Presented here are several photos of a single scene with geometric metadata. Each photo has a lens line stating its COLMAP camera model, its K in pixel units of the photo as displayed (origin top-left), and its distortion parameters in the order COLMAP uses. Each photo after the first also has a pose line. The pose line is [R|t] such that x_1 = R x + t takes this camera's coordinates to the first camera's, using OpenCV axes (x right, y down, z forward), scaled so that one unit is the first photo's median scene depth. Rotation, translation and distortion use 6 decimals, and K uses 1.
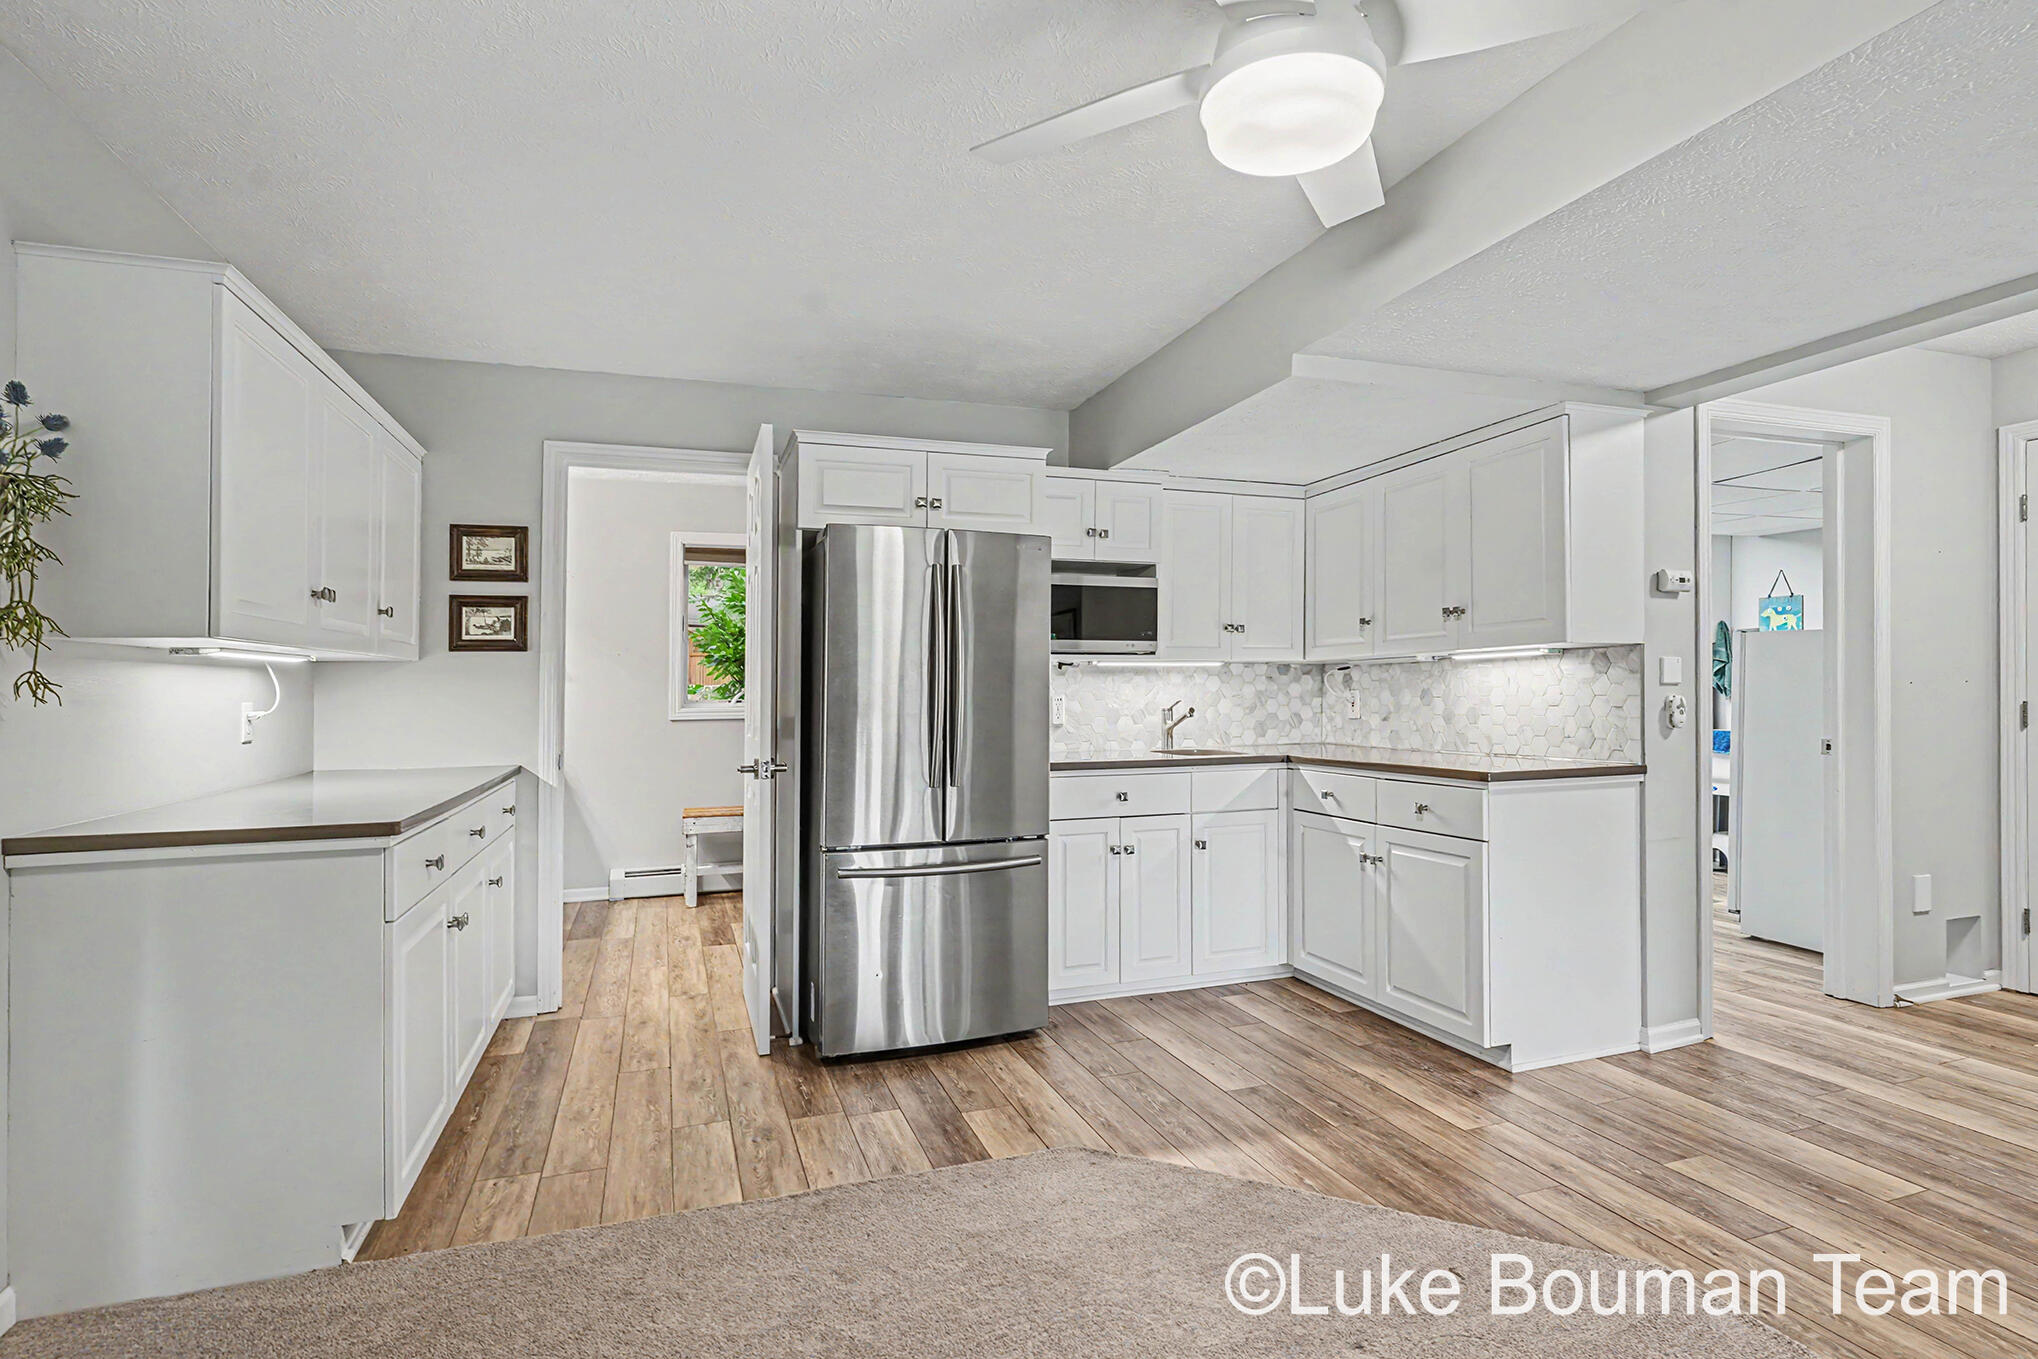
lens RADIAL K [[984.3, 0, 1025.5], [0, 984.3, 669.6], [0, 0, 1]] dist [-0.006731, 0.004415]
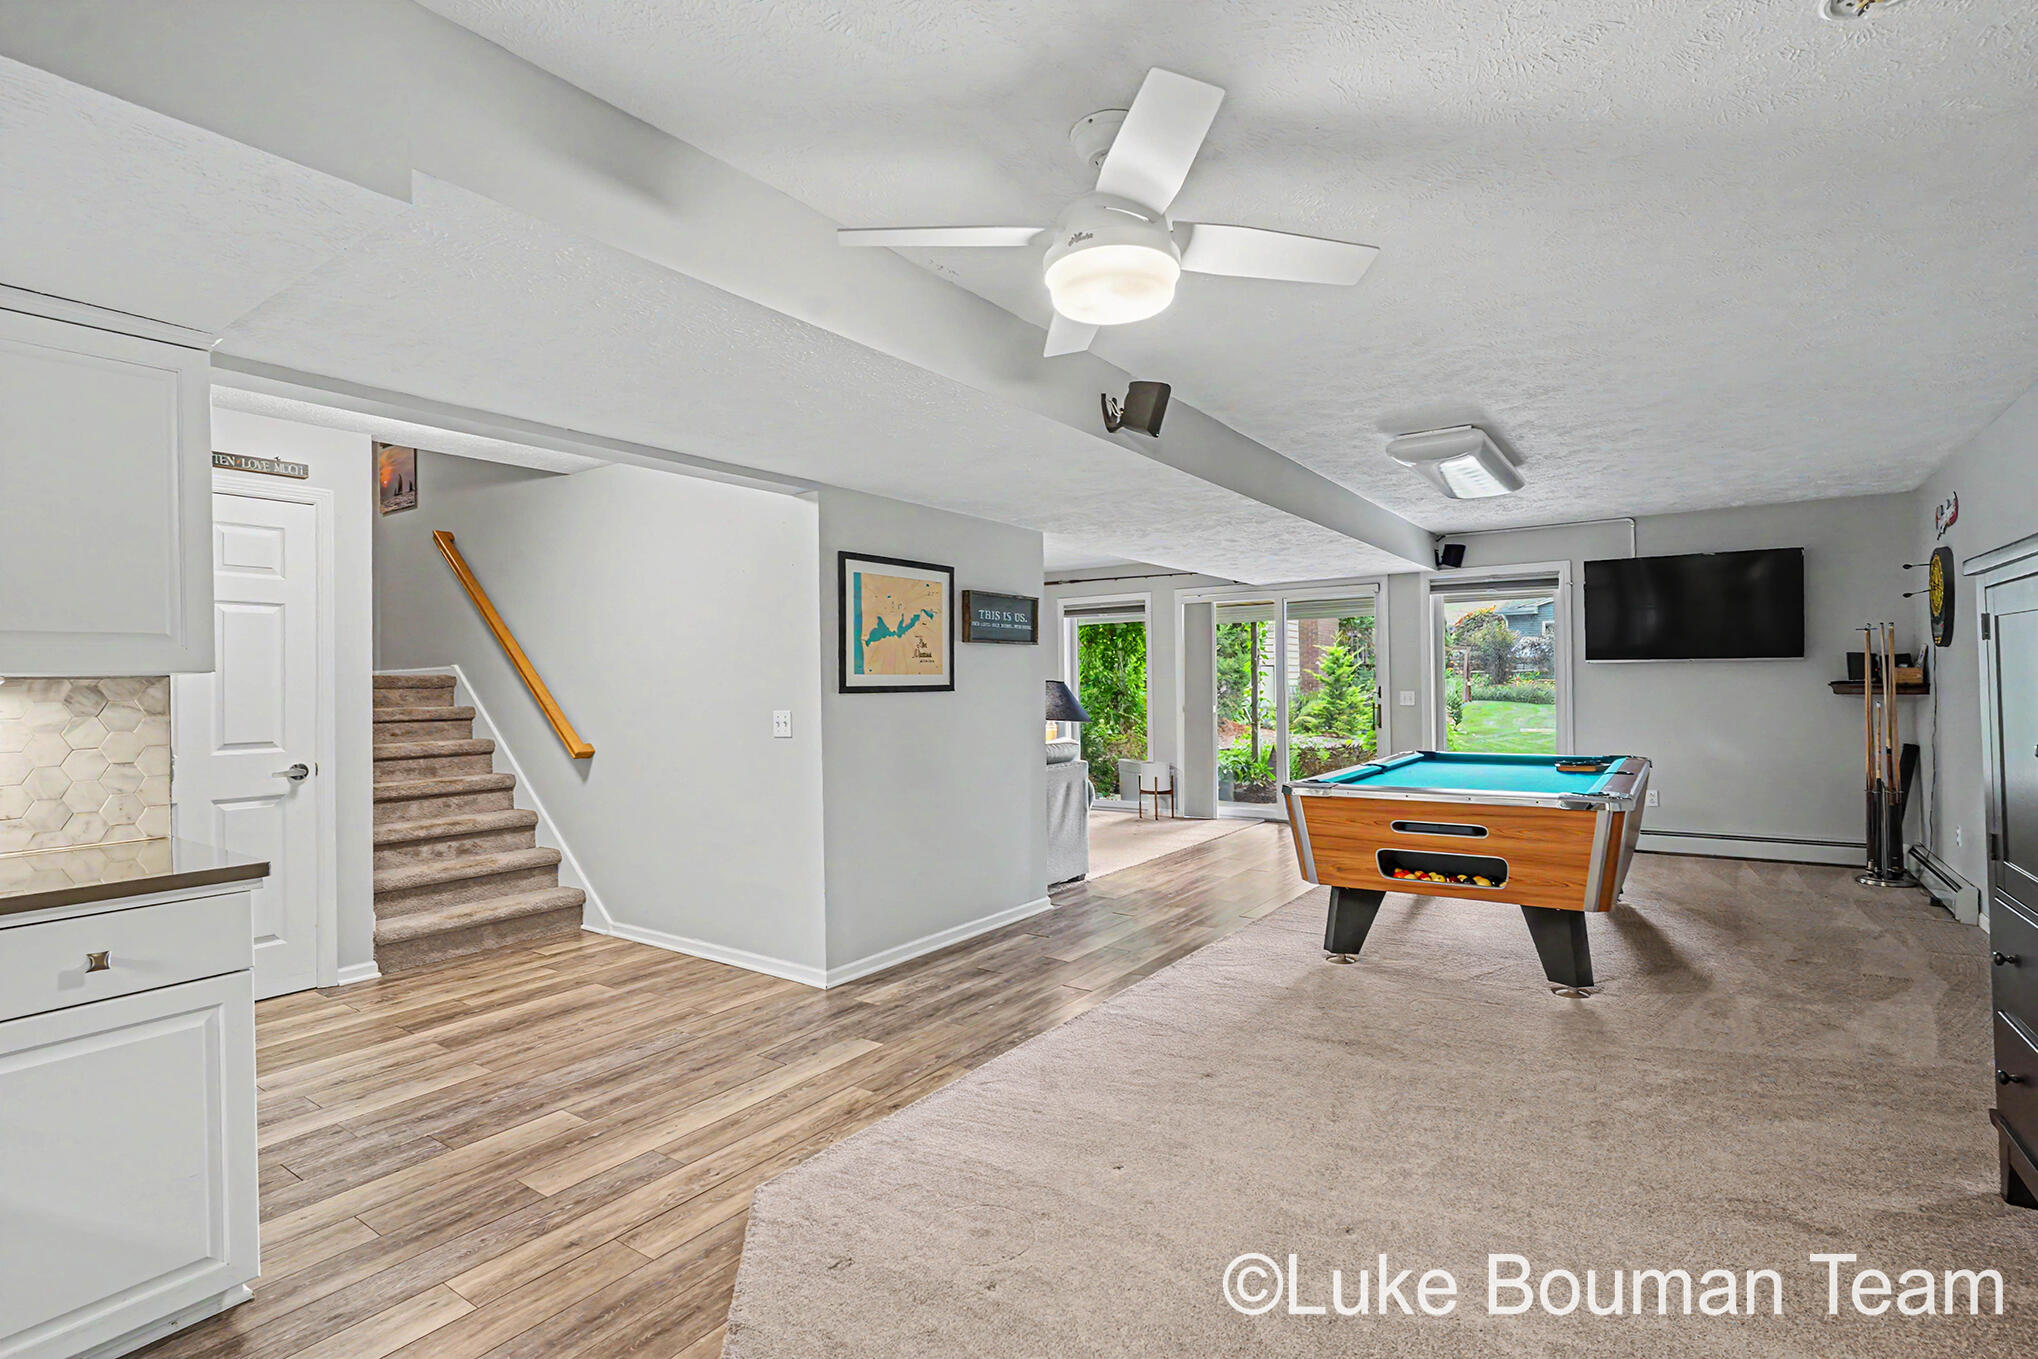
lens RADIAL K [[984.3, 0, 1017.9], [0, 984.3, 682.2], [0, 0, 1]] dist [-0.006731, 0.004415]
pose [[-0.569729, 0.018504, 0.821624, -0.437047], [0.002629, 0.999782, -0.020694, -0.005005], [-0.821828, -0.009630, -0.569654, 1.096624]]
